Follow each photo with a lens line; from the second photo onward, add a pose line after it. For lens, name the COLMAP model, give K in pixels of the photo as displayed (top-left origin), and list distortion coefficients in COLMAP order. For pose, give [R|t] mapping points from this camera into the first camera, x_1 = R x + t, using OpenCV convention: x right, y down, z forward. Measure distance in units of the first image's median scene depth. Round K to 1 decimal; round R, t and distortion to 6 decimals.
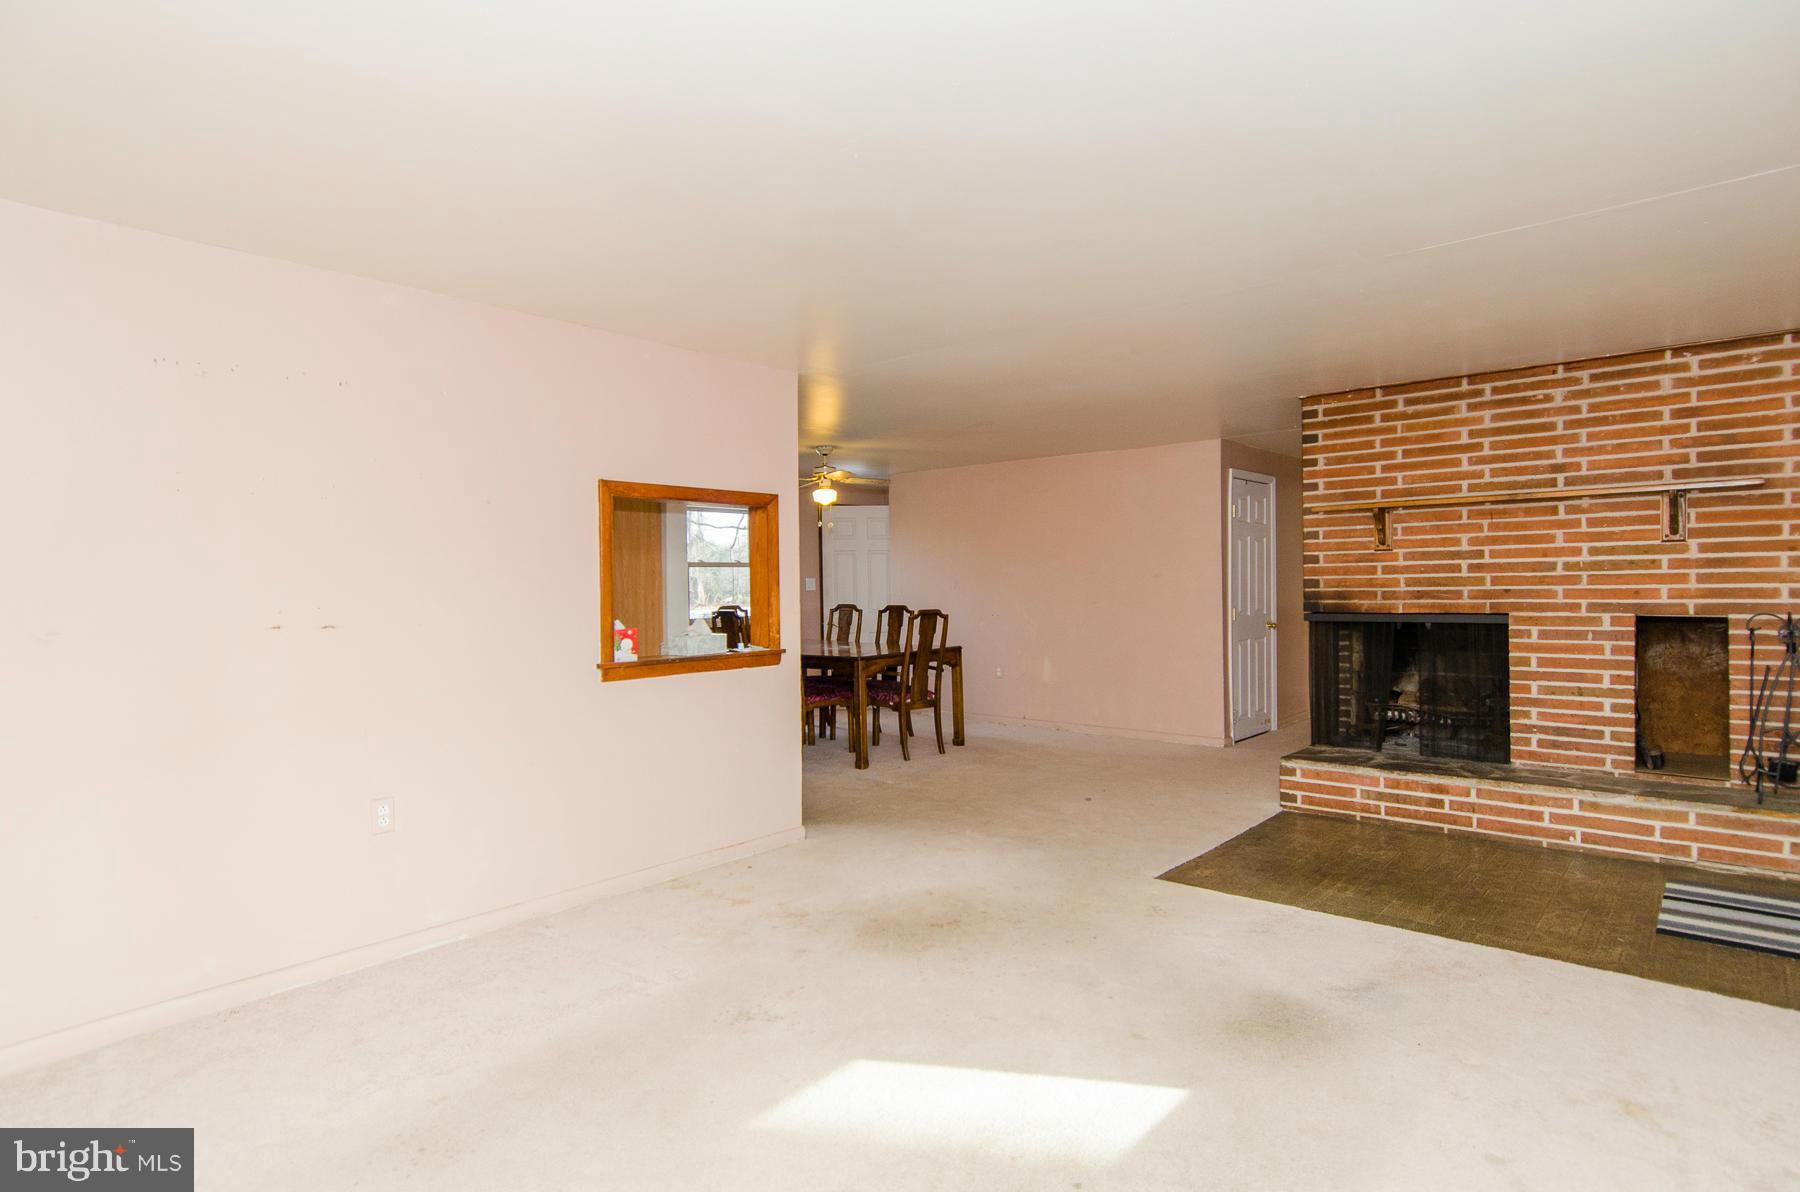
lens RADIAL K [[940.1, 0, 898.5], [0, 940.1, 598.0], [0, 0, 1]] dist [0.000761, -0.002062]
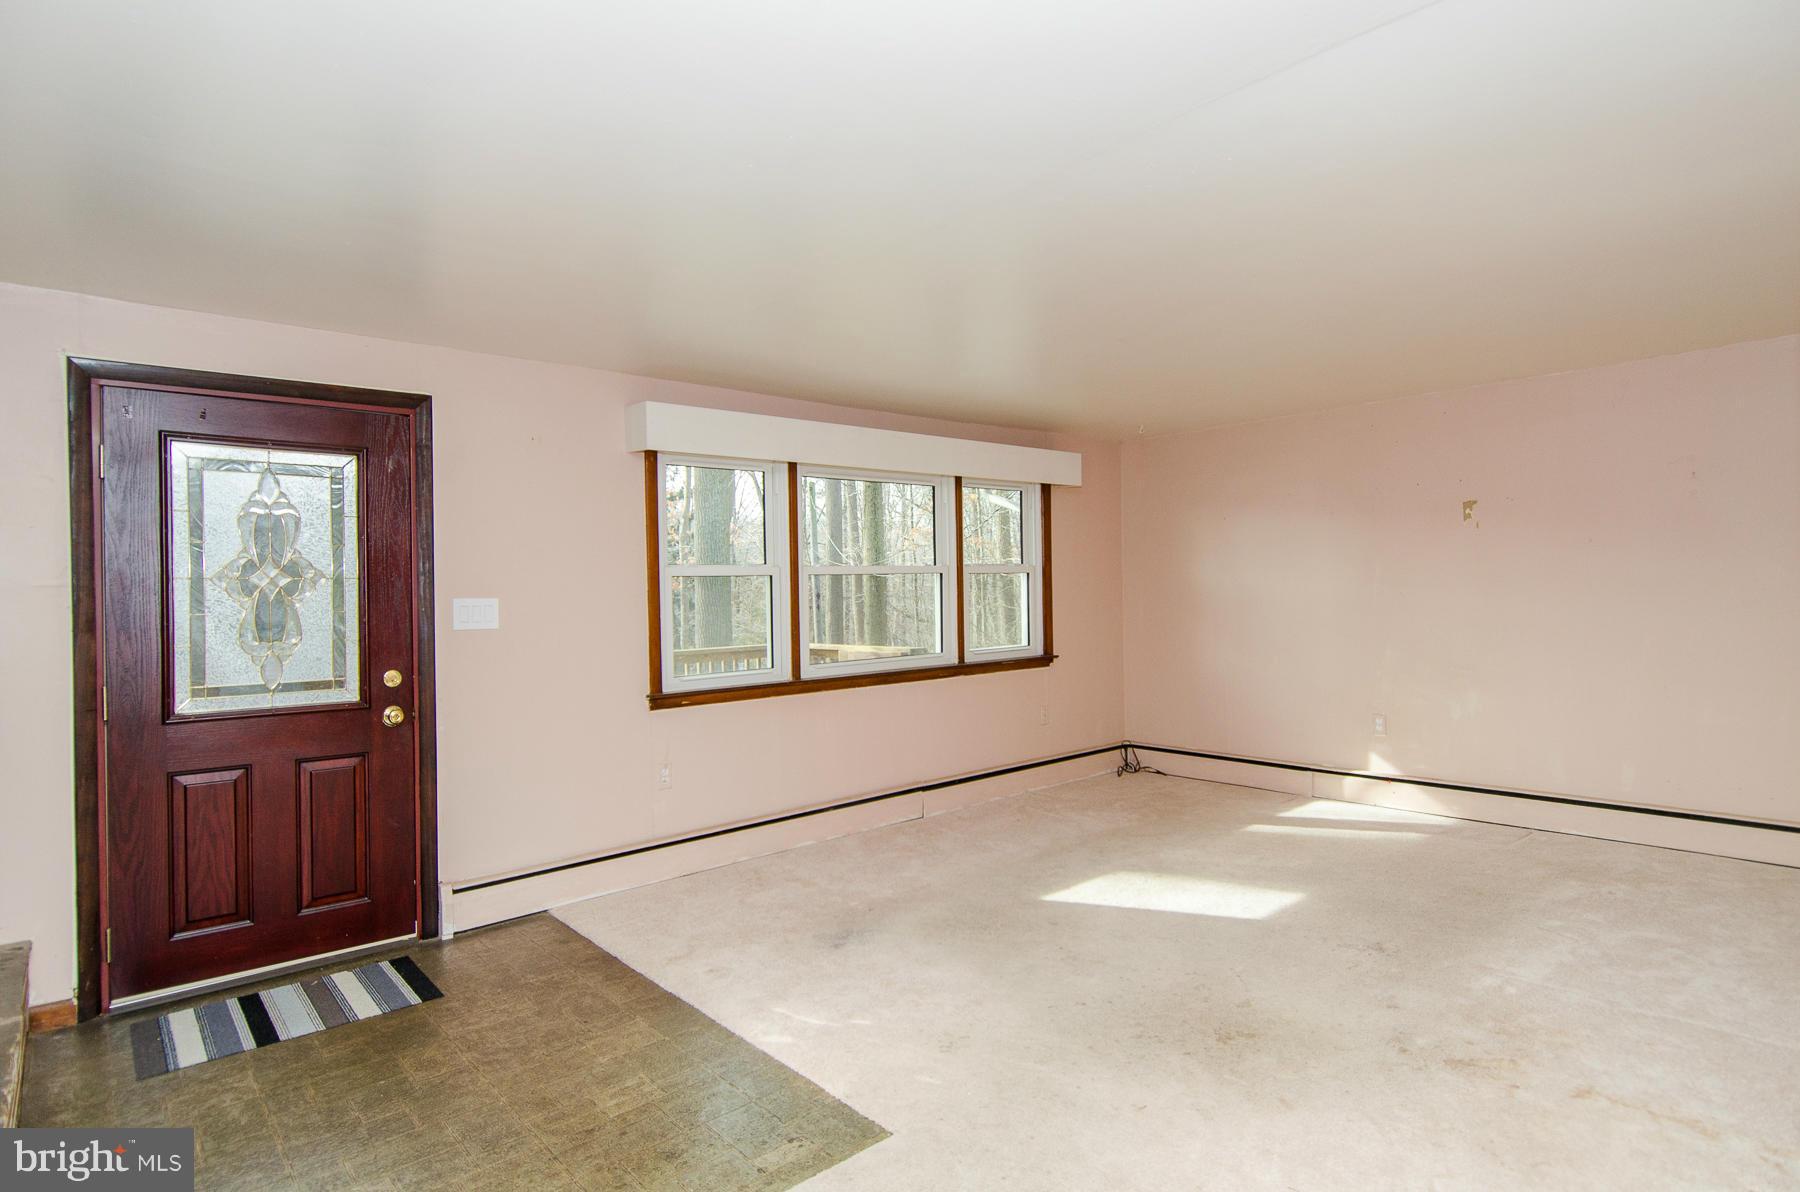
lens RADIAL K [[940.1, 0, 911.7], [0, 940.1, 583.0], [0, 0, 1]] dist [0.000761, -0.002062]
pose [[-0.991409, 0.035532, 0.125878, 0.150551], [0.036709, 0.999301, 0.007047, -0.032210], [-0.125540, 0.011607, -0.992021, 1.340492]]
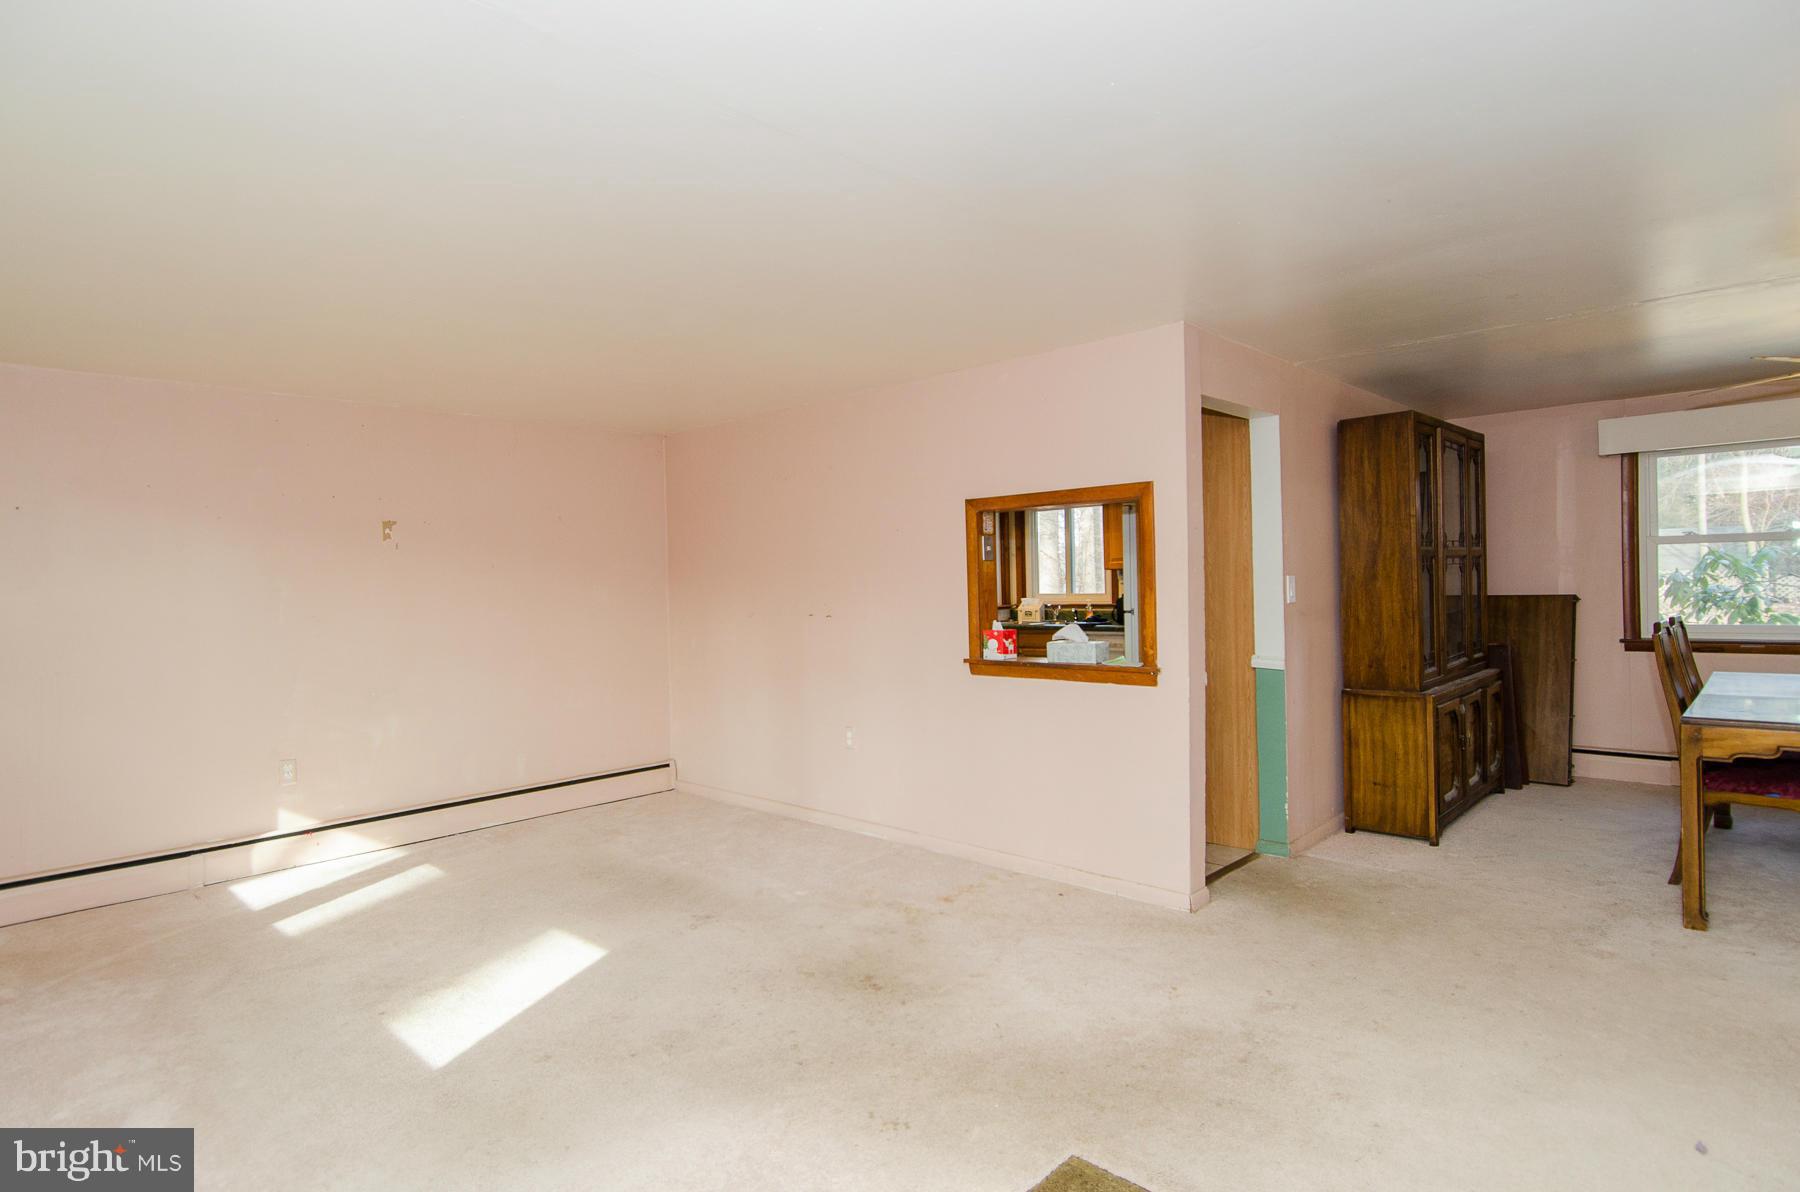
lens RADIAL K [[940.1, 0, 898.3], [0, 940.1, 601.5], [0, 0, 1]] dist [0.000761, -0.002062]
pose [[-0.049572, 0.023472, -0.998495, 0.695316], [0.008675, 0.999696, 0.023069, -0.023852], [0.998733, -0.007518, -0.049760, 0.790643]]
